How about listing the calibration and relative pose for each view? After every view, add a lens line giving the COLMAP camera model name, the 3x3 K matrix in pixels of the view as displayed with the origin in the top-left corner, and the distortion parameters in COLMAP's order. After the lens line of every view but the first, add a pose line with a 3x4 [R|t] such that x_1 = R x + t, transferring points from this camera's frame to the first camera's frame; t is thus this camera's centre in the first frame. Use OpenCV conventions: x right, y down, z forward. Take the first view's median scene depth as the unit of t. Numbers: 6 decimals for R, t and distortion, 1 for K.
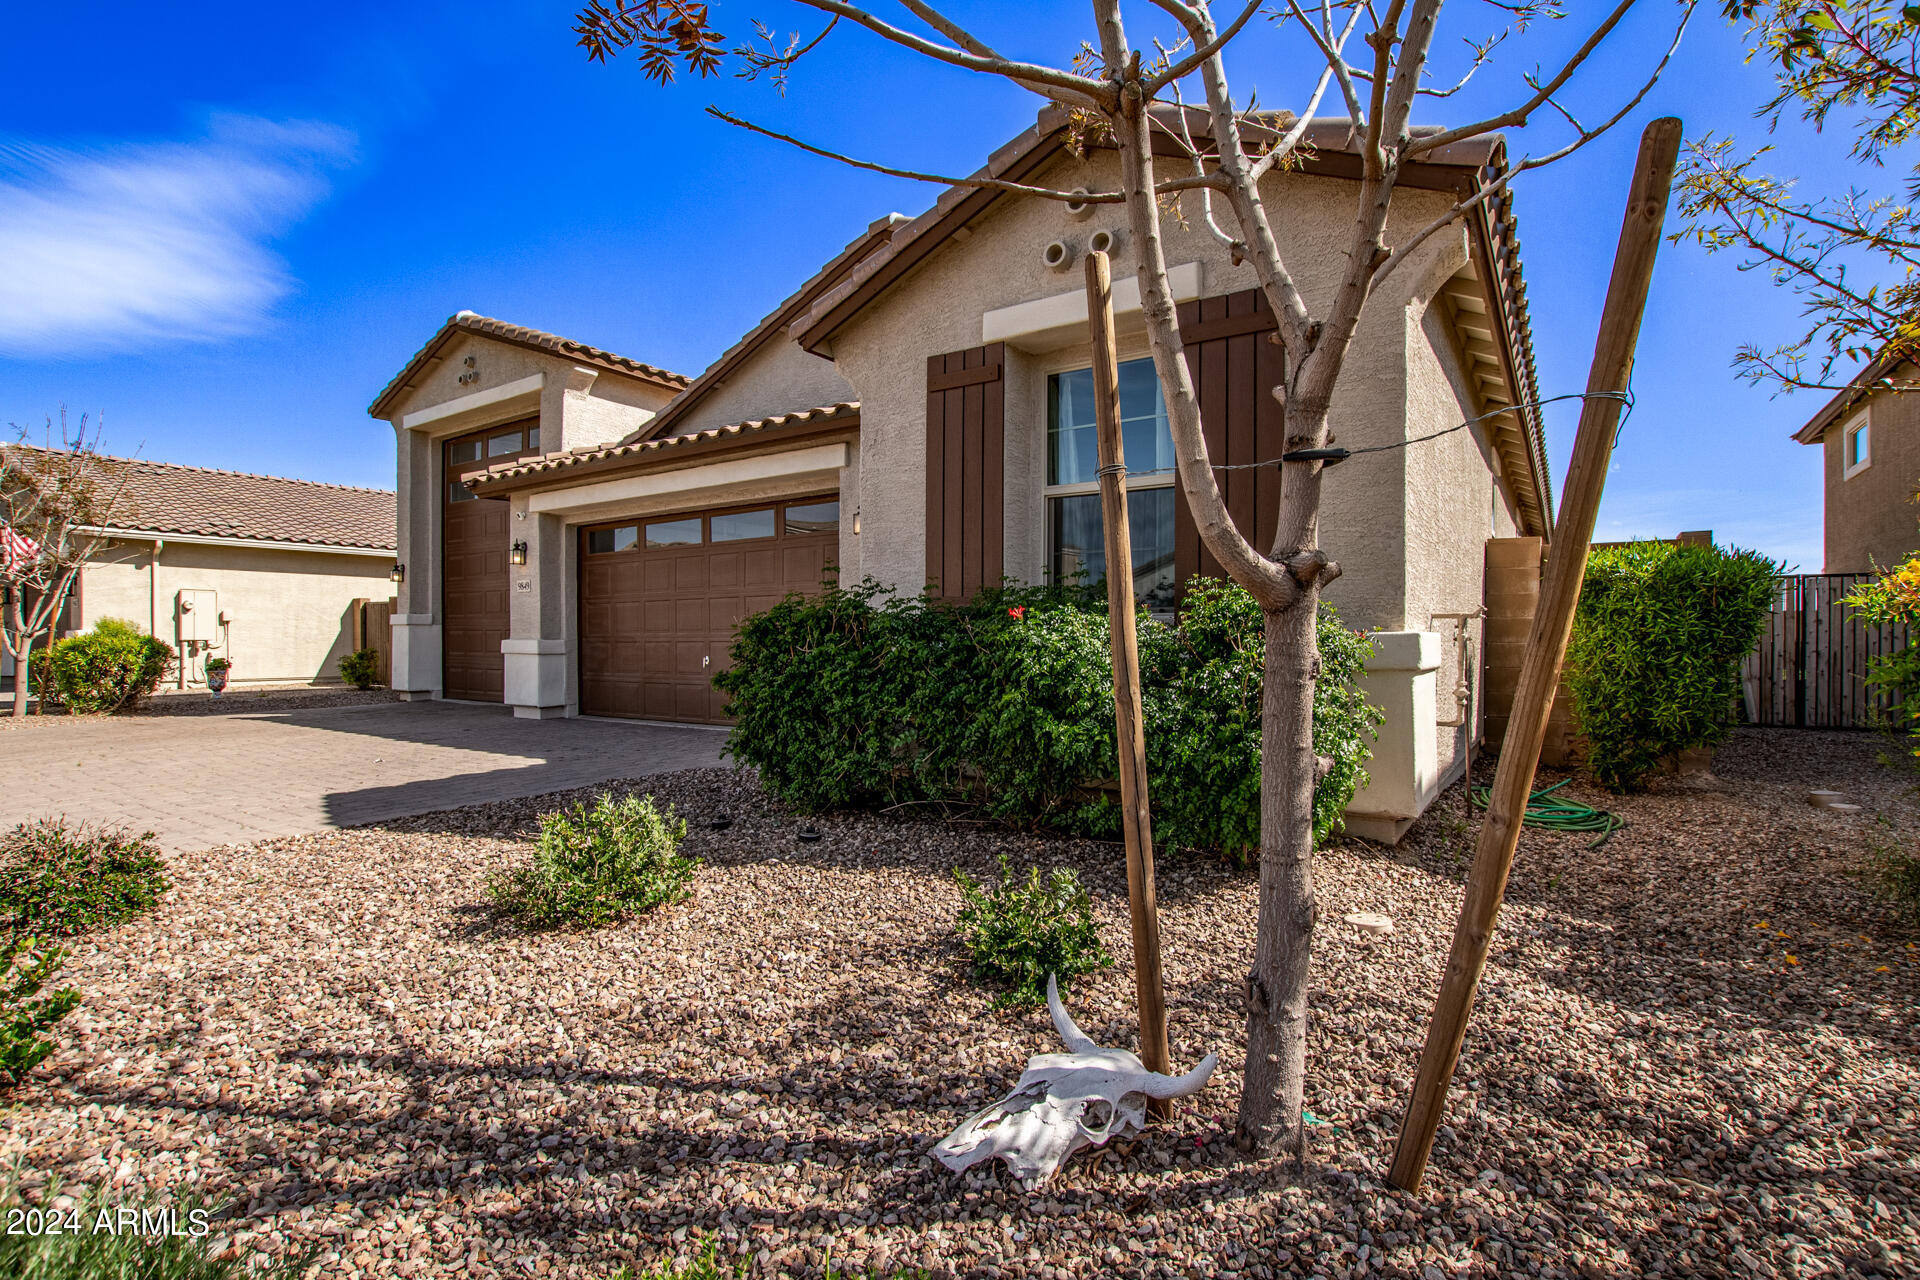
lens RADIAL K [[904.3, 0, 971.0], [0, 904.3, 643.1], [0, 0, 1]] dist [-0.027674, 0.002105]
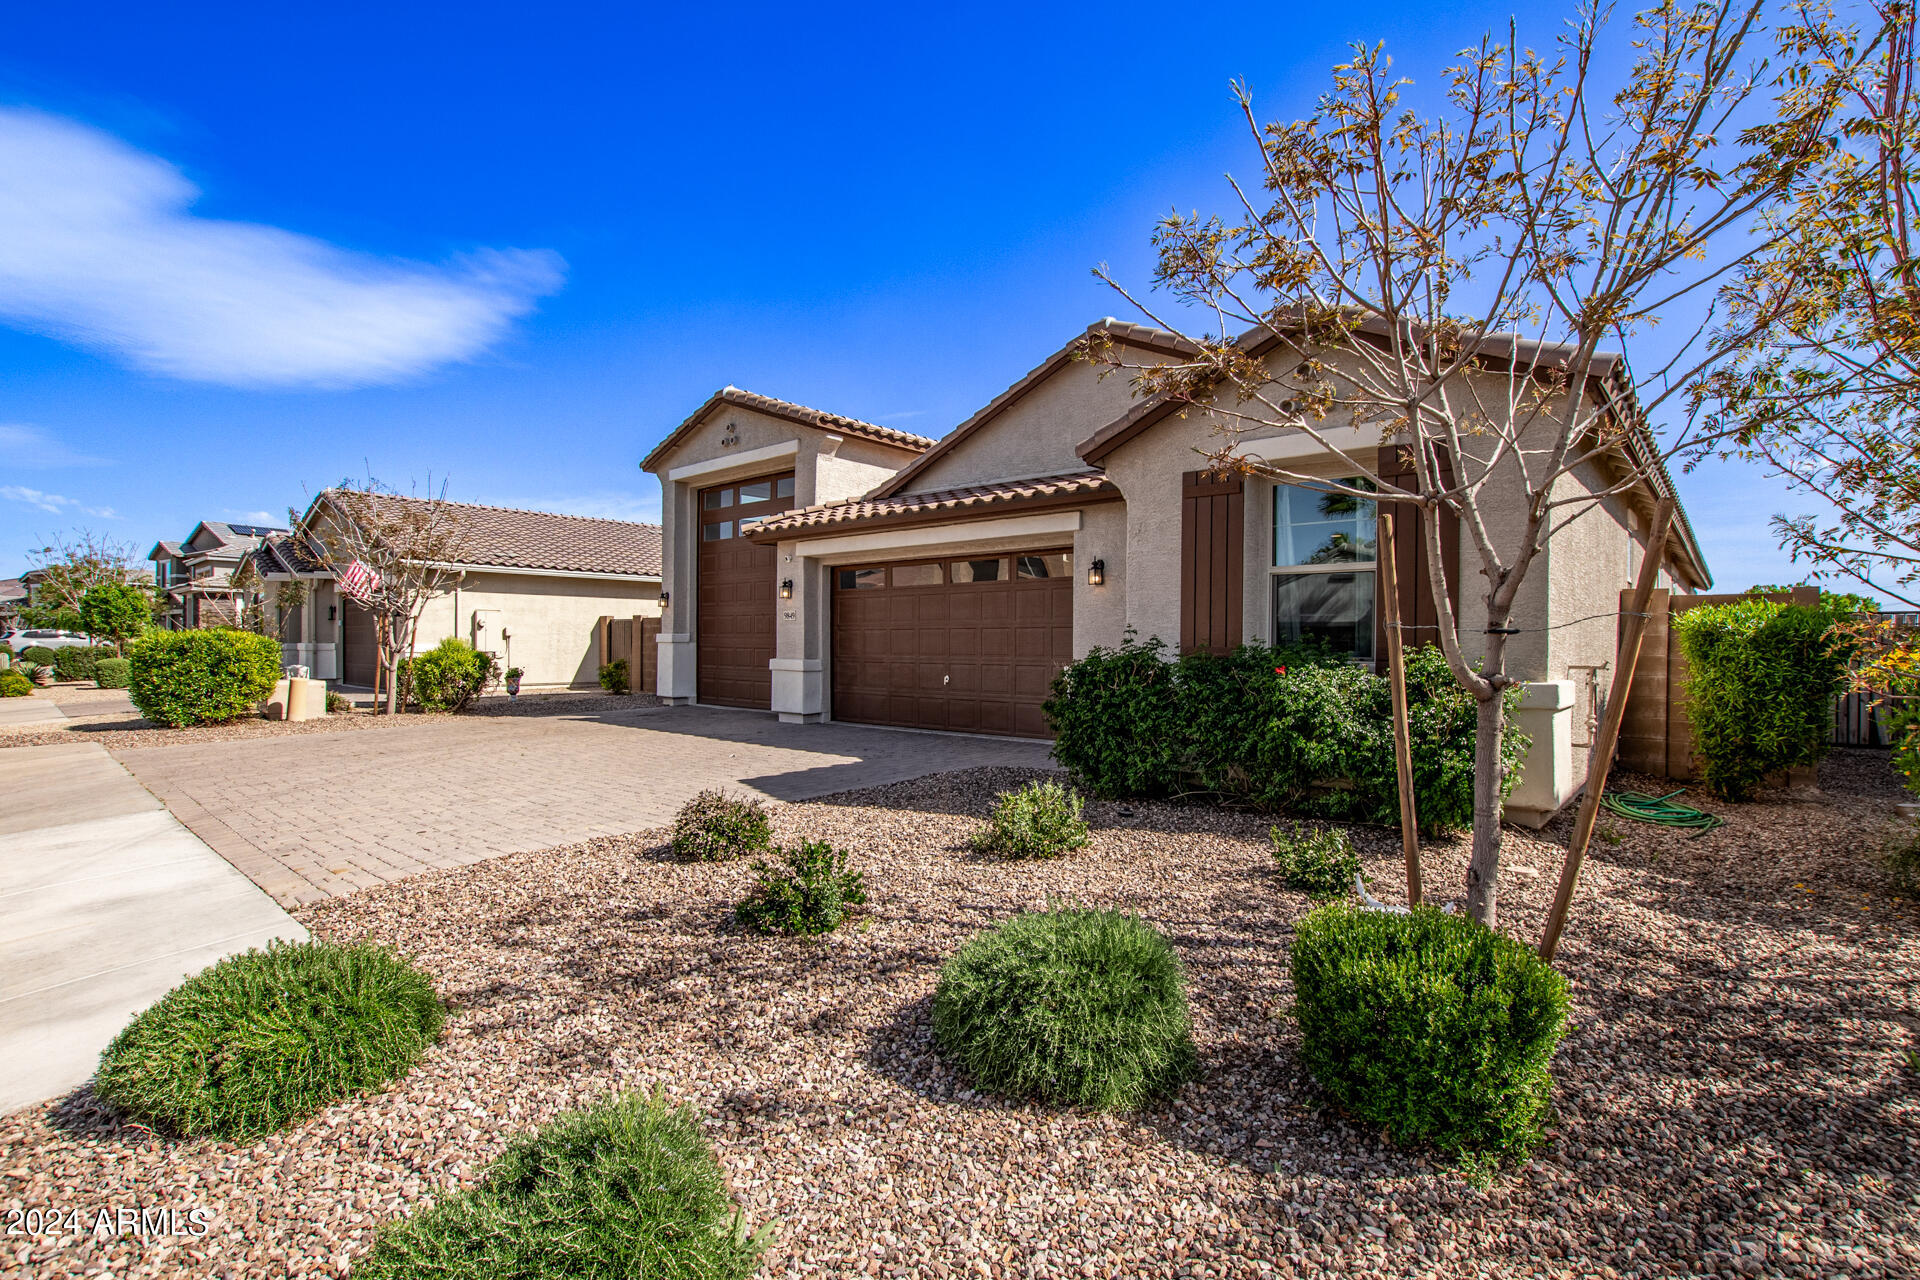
lens RADIAL K [[904.3, 0, 970.3], [0, 904.3, 640.8], [0, 0, 1]] dist [-0.027674, 0.002105]
pose [[0.992096, 0.005201, -0.125375, -0.136093], [-0.005765, 0.999975, -0.004140, -0.035704], [0.125350, 0.004830, 0.992101, -0.285938]]
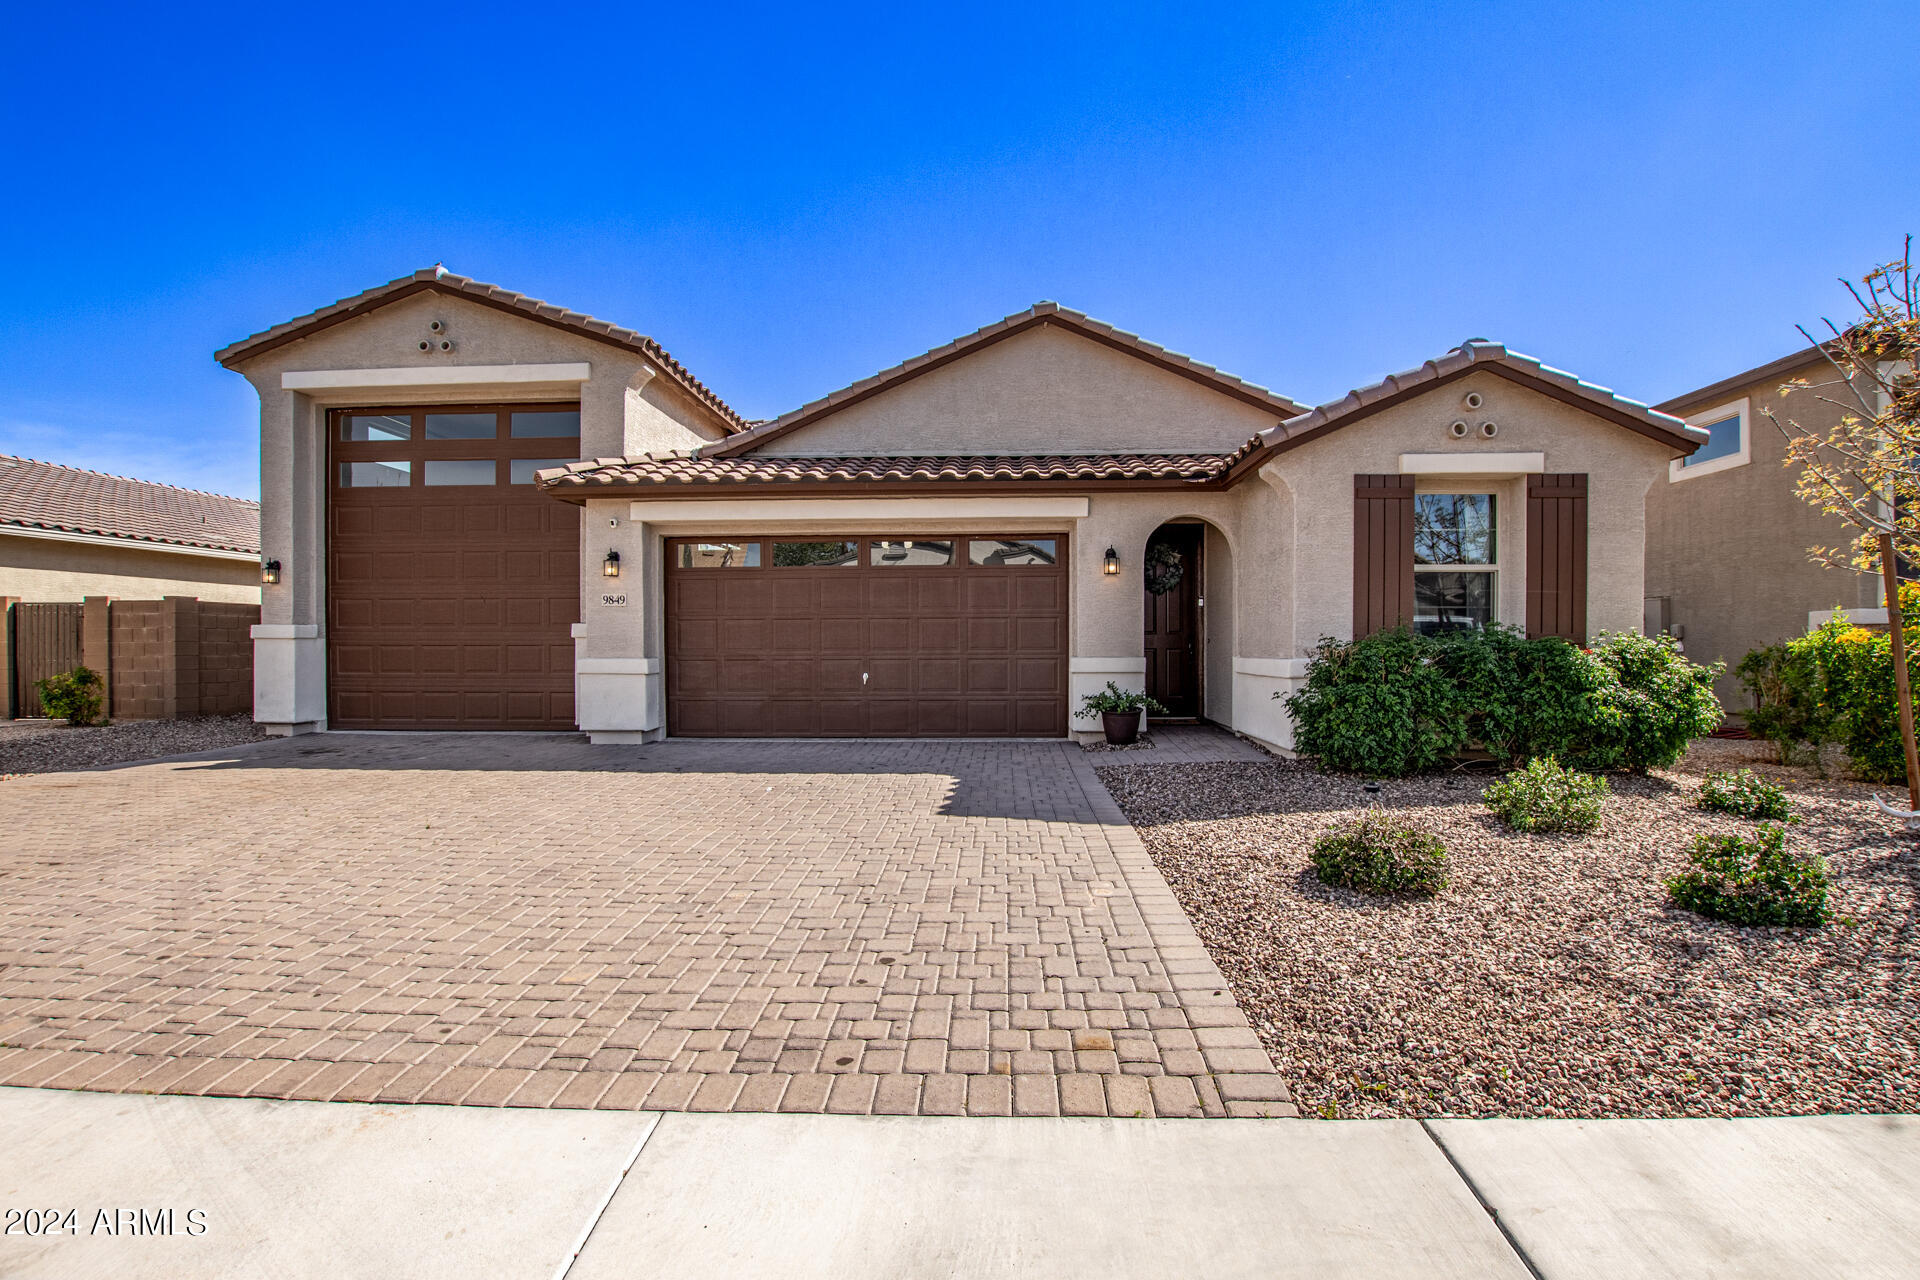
lens RADIAL K [[904.3, 0, 959.6], [0, 904.3, 643.6], [0, 0, 1]] dist [-0.027674, 0.002105]
pose [[0.850218, -0.000613, 0.526430, -0.969905], [0.002584, 0.999992, -0.003008, -0.021390], [-0.526424, 0.003918, 0.850213, 0.049050]]
